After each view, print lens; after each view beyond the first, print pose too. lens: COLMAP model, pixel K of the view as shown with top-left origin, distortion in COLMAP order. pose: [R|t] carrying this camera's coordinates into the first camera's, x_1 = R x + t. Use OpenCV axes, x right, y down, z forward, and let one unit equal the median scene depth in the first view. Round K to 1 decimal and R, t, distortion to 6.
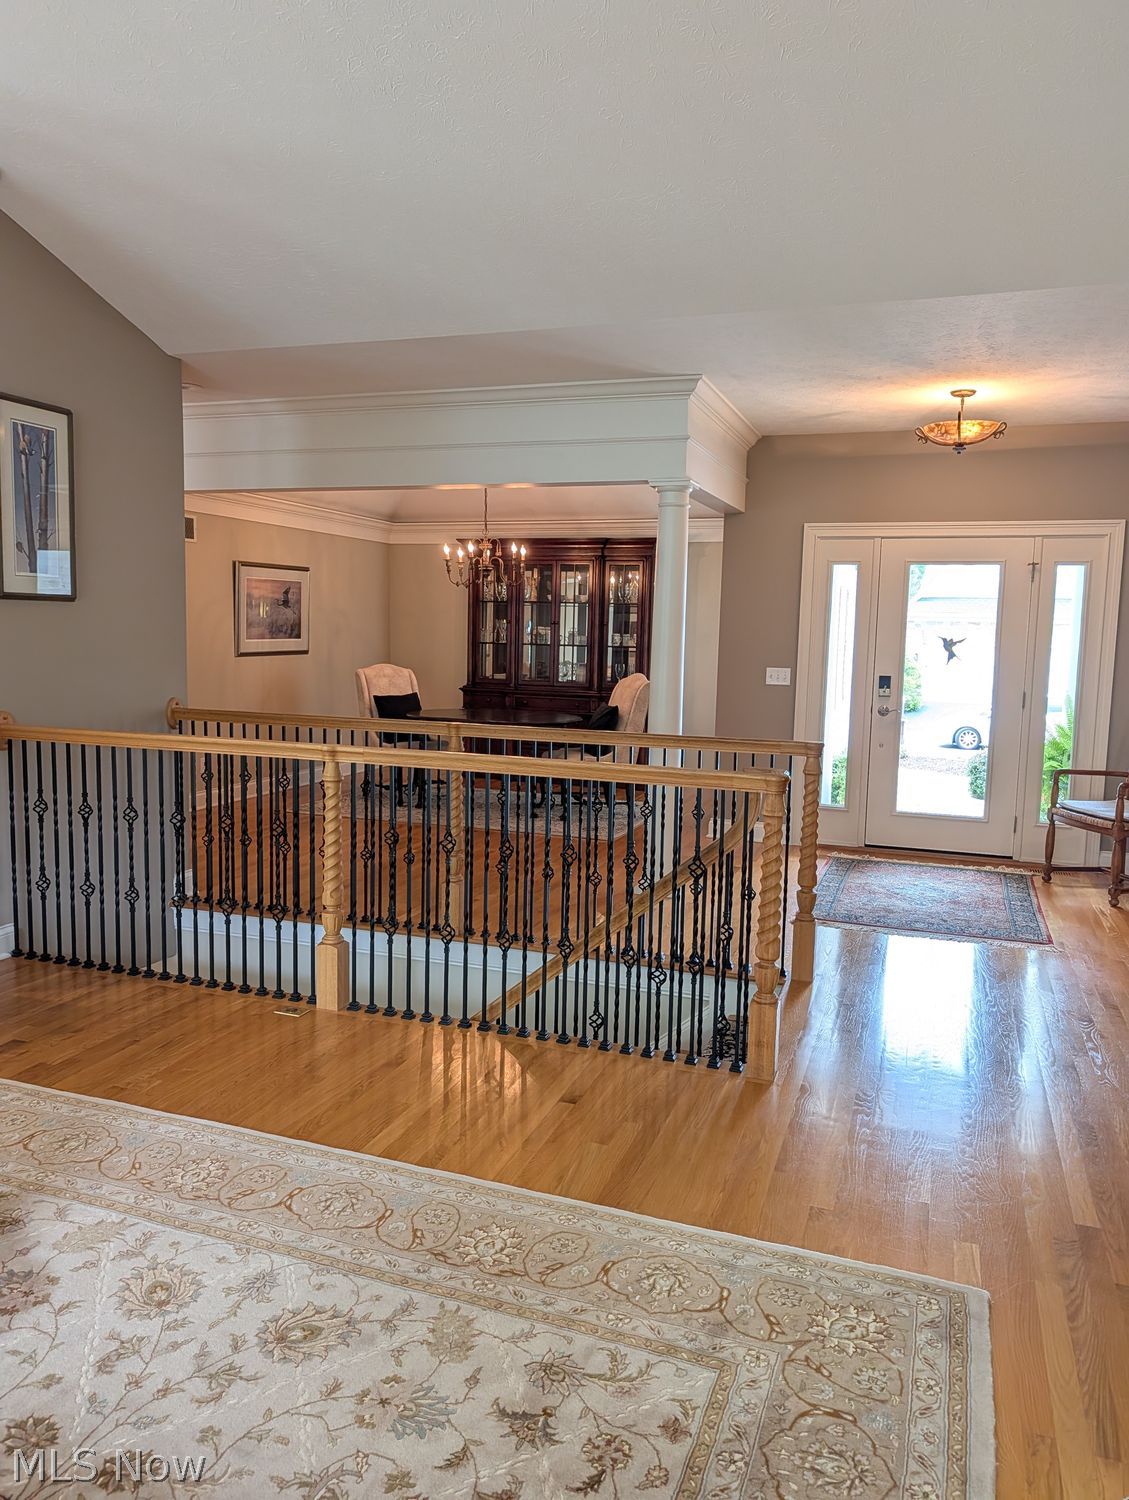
lens RADIAL K [[1072.6, 0, 564.5], [0, 1072.6, 750.0], [0, 0, 1]] dist [0.036607, -0.032092]
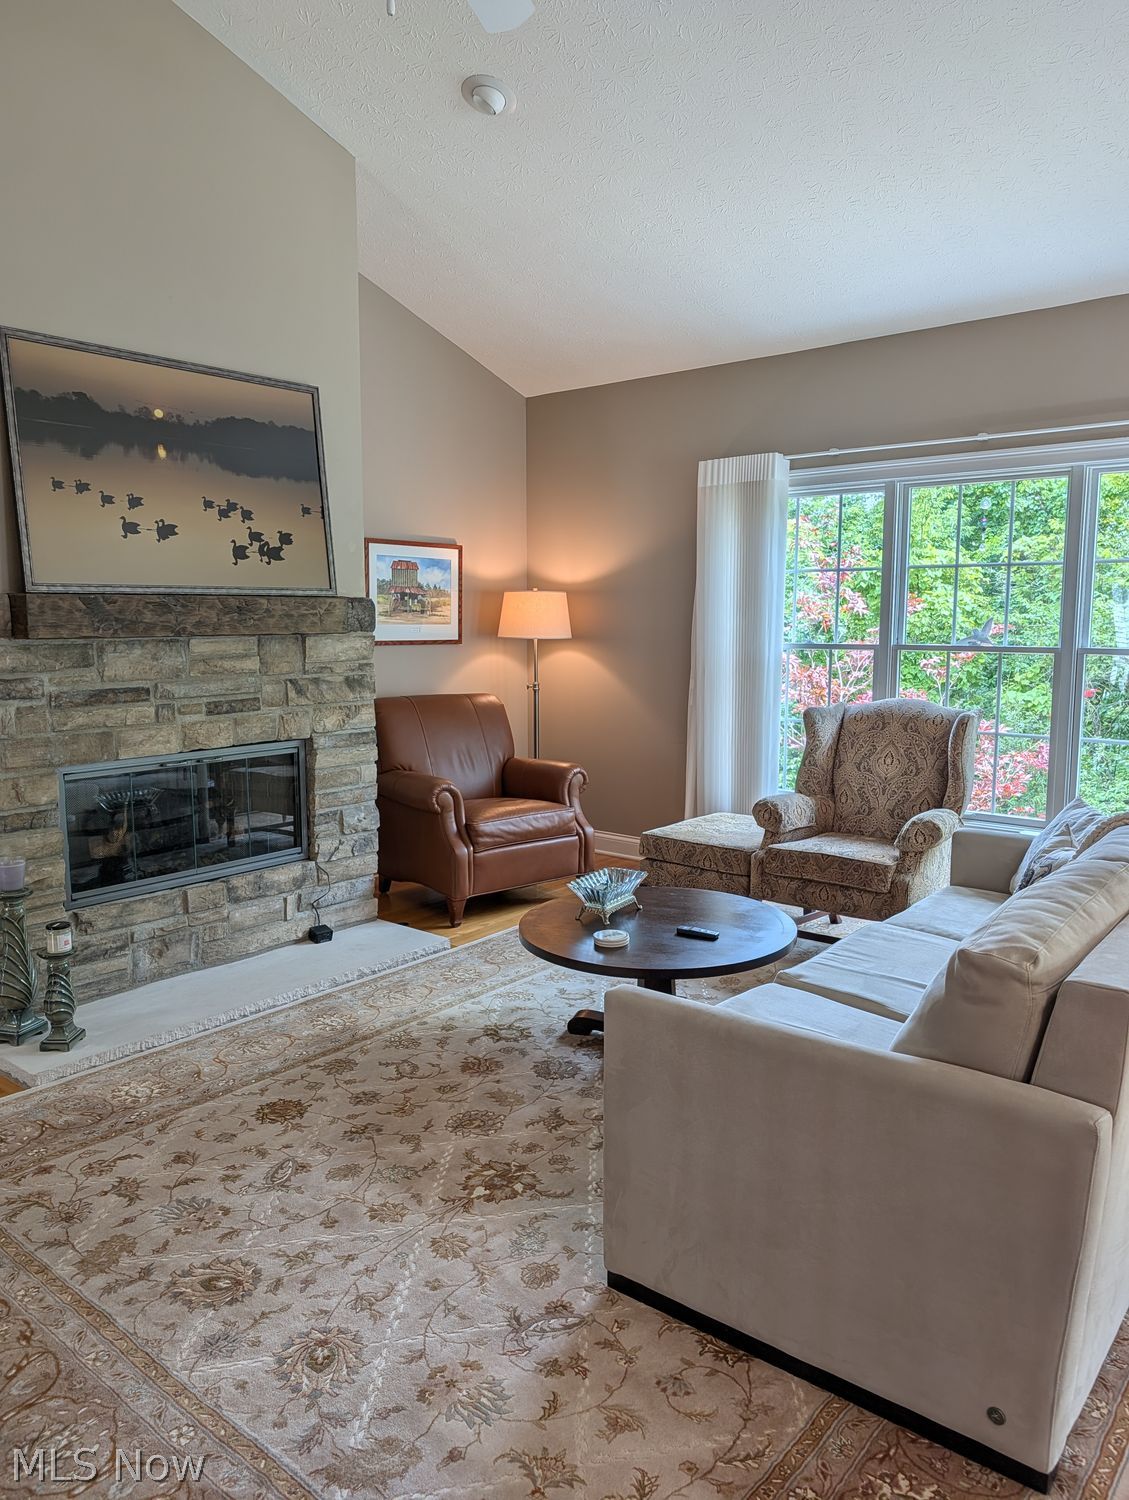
lens RADIAL K [[1072.6, 0, 564.5], [0, 1072.6, 750.0], [0, 0, 1]] dist [0.036607, -0.032092]
pose [[-0.937451, -0.068557, 0.341301, -0.914510], [0.013622, 0.972441, 0.232749, -0.214939], [-0.347851, 0.222840, -0.910682, 1.788849]]
